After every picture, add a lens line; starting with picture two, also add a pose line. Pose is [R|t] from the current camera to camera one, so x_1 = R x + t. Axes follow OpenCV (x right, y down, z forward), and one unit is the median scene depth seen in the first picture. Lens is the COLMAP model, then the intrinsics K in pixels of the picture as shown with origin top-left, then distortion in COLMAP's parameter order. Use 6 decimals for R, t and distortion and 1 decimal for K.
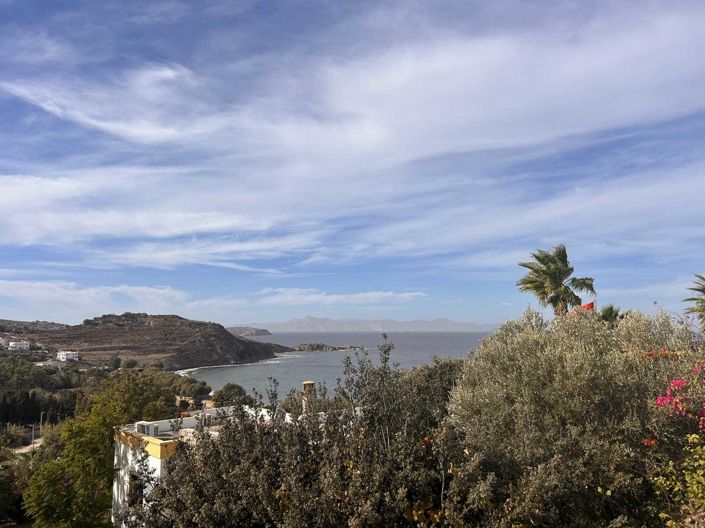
lens RADIAL K [[527.4, 0, 353.5], [0, 527.4, 263.4], [0, 0, 1]] dist [0.019066, -0.001841]
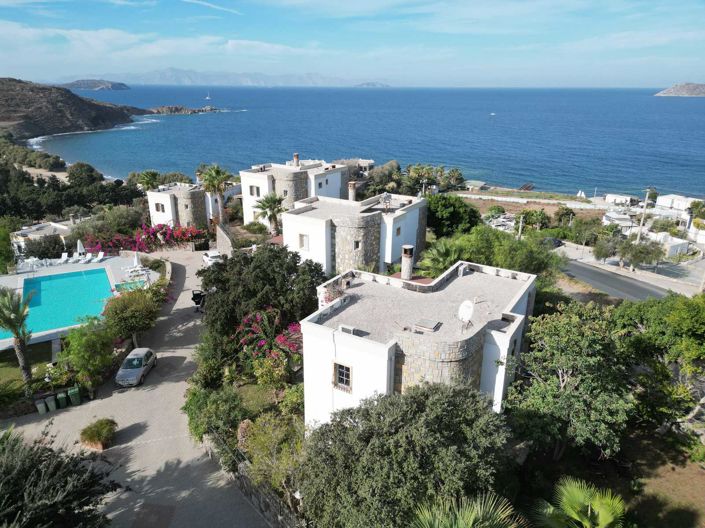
lens RADIAL K [[496.8, 0, 352.0], [0, 496.8, 266.2], [0, 0, 1]] dist [0.005863, -0.002298]
pose [[0.971087, -0.066204, 0.229364, 0.035425], [-0.046278, 0.890348, 0.452923, -0.038760], [-0.234199, -0.450442, 0.861541, -0.088171]]
